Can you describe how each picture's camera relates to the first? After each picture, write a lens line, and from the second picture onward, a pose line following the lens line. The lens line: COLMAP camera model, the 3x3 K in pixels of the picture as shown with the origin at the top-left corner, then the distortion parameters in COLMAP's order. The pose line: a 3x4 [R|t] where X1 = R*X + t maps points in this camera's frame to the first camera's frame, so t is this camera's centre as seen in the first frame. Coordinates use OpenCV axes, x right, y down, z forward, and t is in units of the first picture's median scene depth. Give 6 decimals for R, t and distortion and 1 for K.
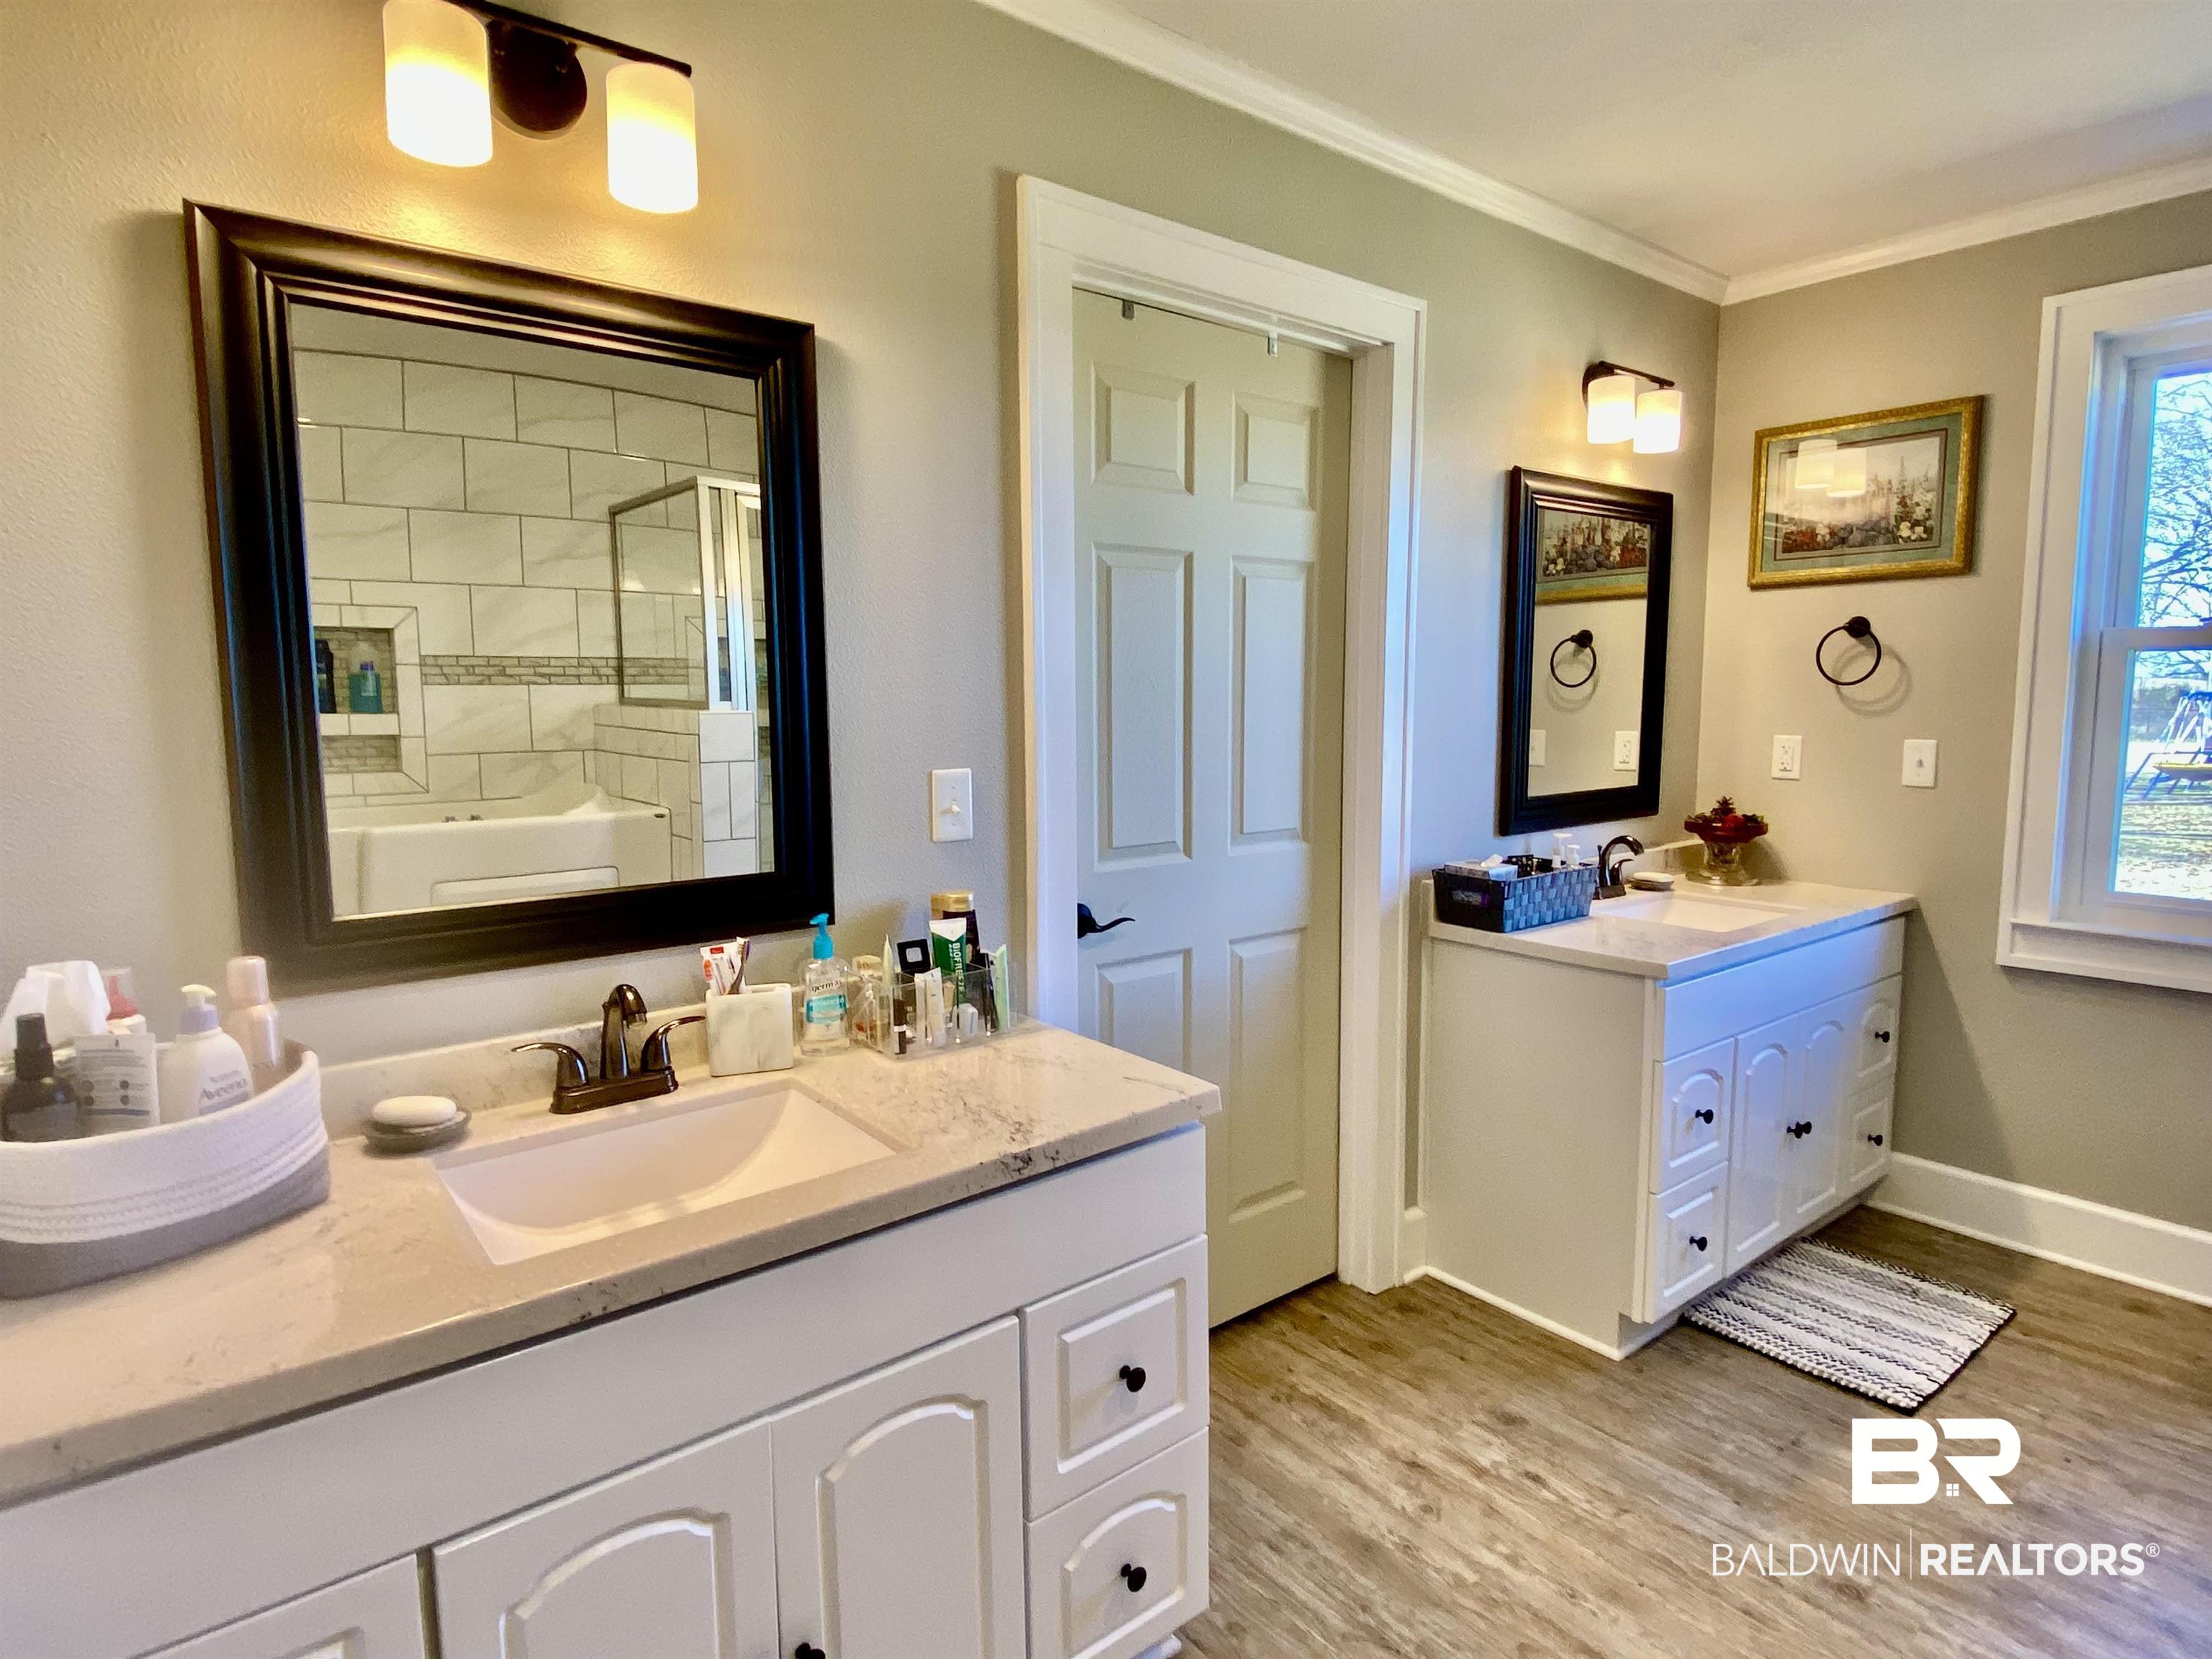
lens RADIAL K [[1184.7, 0, 1107.9], [0, 1184.7, 825.1], [0, 0, 1]] dist [0.057471, -0.059620]
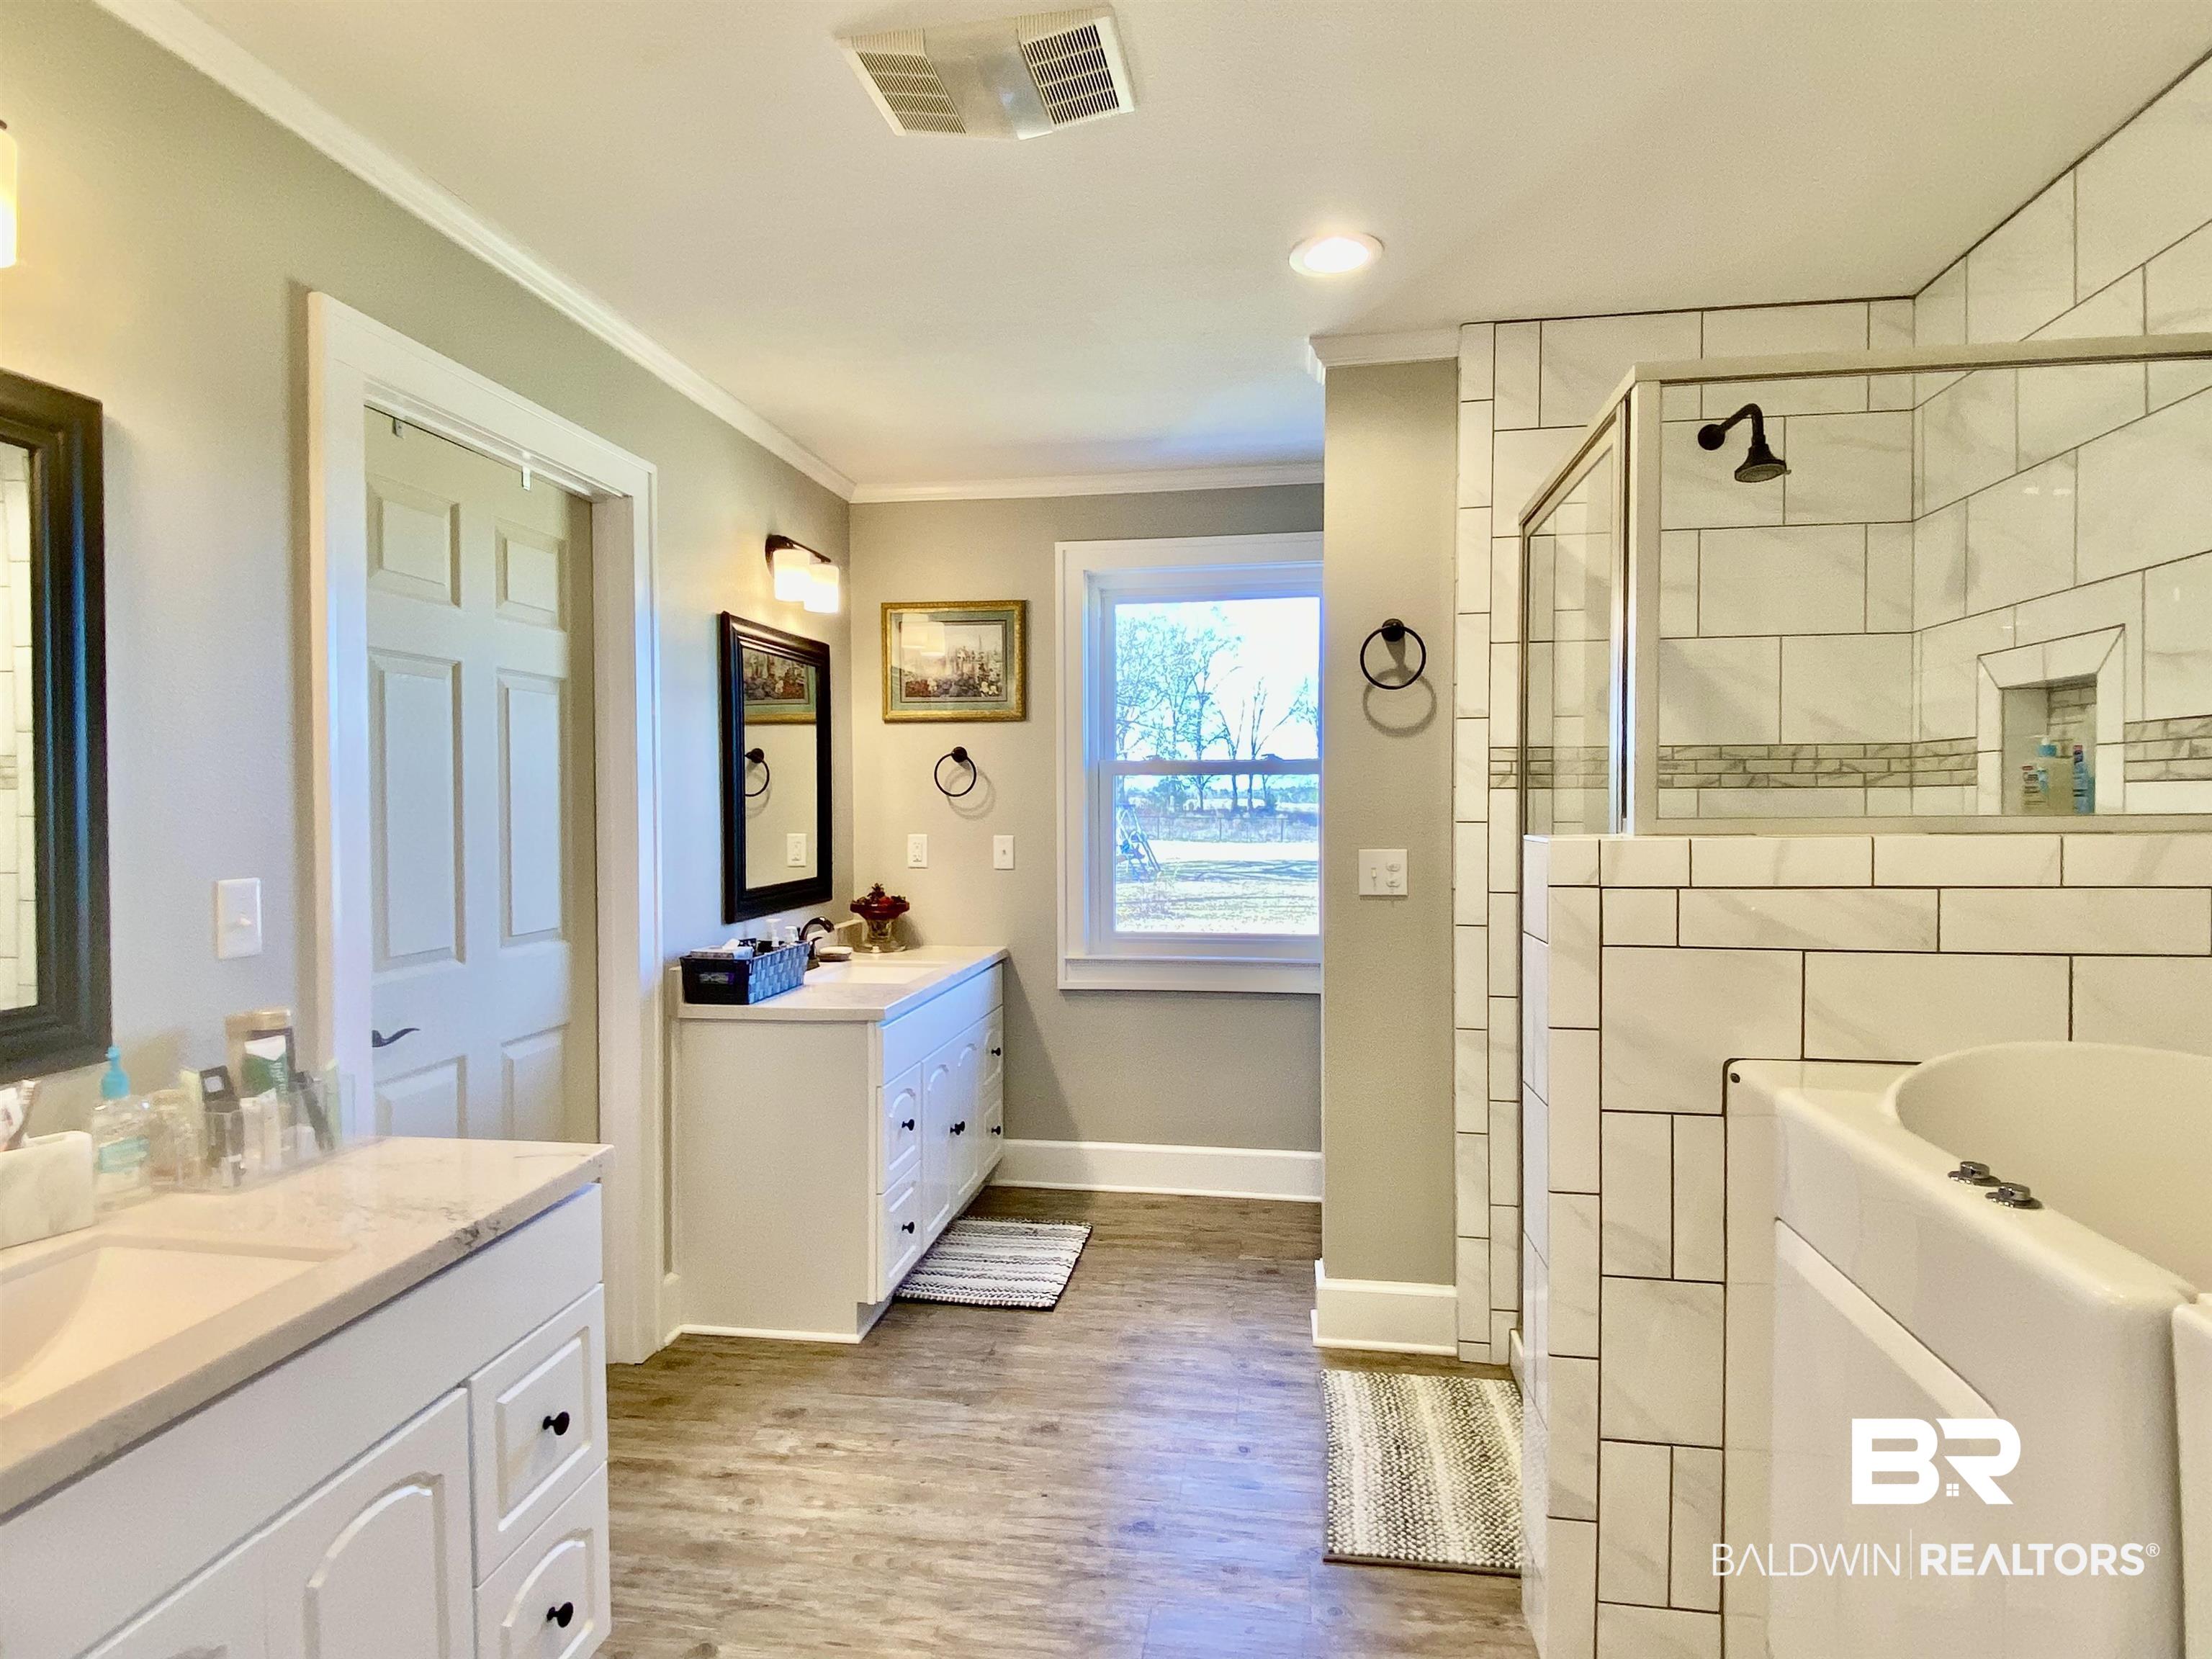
lens RADIAL K [[1184.7, 0, 1107.9], [0, 1184.7, 825.1], [0, 0, 1]] dist [0.057471, -0.059620]
pose [[0.732731, -0.011670, 0.680418, -0.207789], [0.073663, 0.995338, -0.062255, 0.014336], [-0.676519, 0.095738, 0.730175, -0.112201]]
